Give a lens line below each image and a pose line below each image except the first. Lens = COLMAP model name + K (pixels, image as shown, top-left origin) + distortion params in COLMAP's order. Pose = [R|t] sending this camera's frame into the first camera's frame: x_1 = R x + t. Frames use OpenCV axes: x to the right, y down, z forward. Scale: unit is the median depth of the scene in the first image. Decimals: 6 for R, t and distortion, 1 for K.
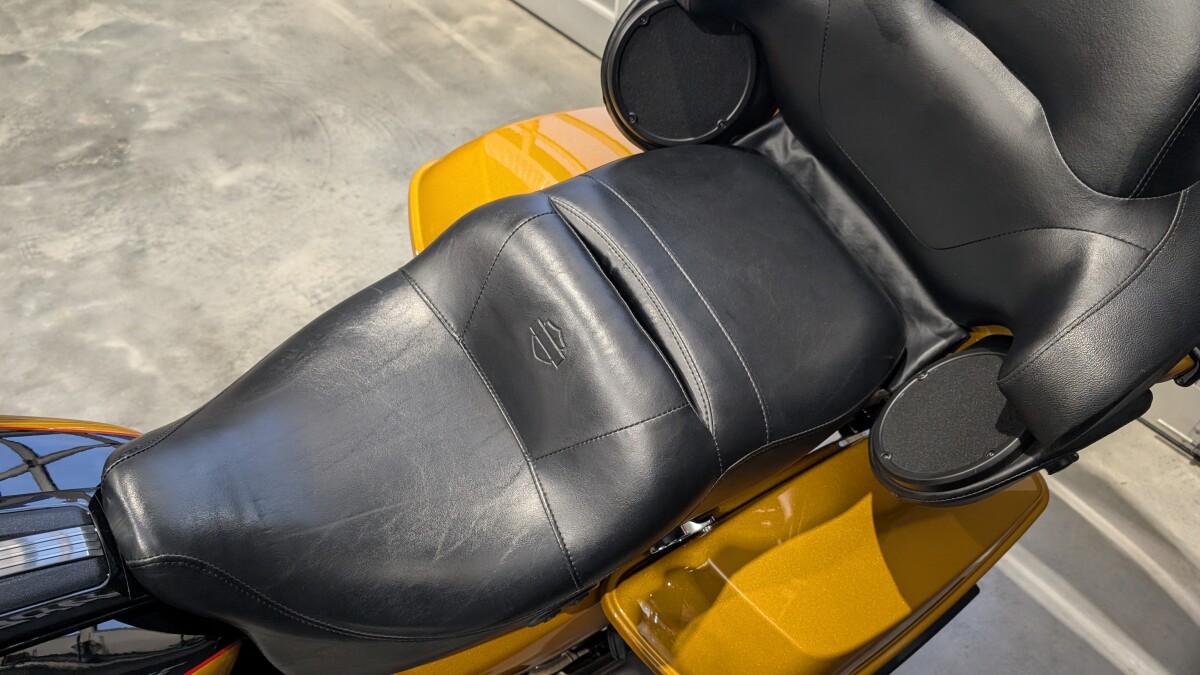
lens RADIAL K [[870.9, 0, 600.9], [0, 870.9, 342.8], [0, 0, 1]] dist [-0.001840, -0.000986]
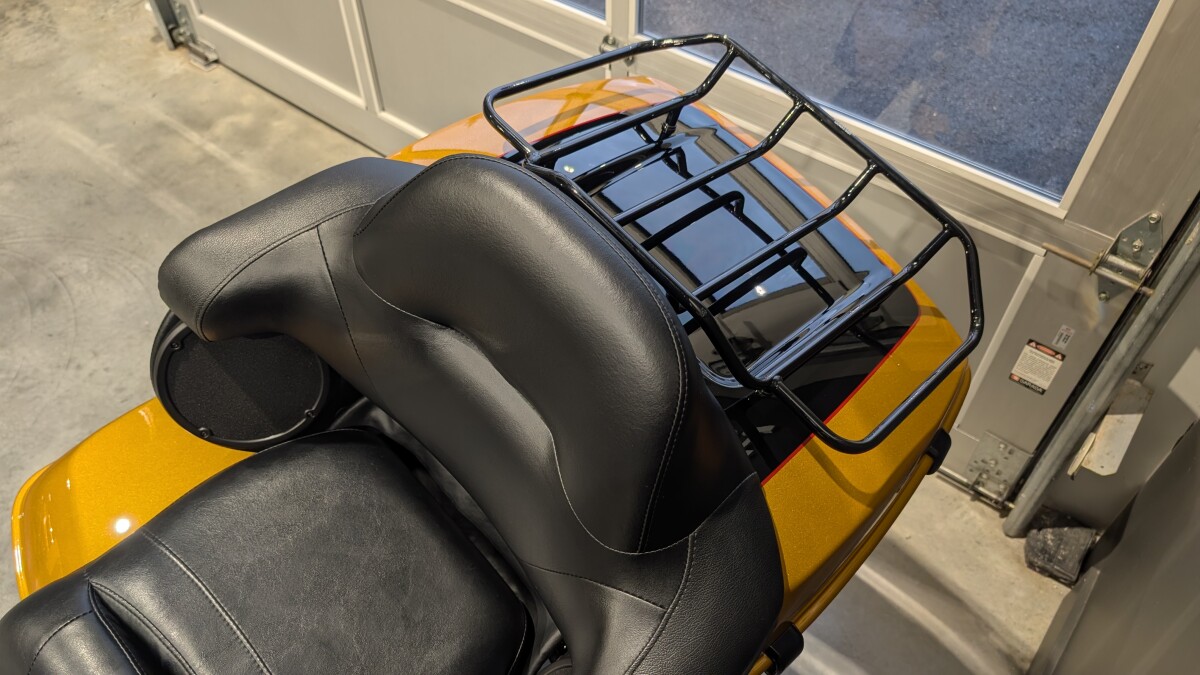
lens RADIAL K [[870.9, 0, 600.9], [0, 870.9, 342.8], [0, 0, 1]] dist [-0.001840, -0.000986]
pose [[0.977078, -0.198848, 0.076013, 0.160582], [0.195395, 0.979423, 0.050513, -0.130199], [-0.084494, -0.034502, 0.995827, 0.025603]]
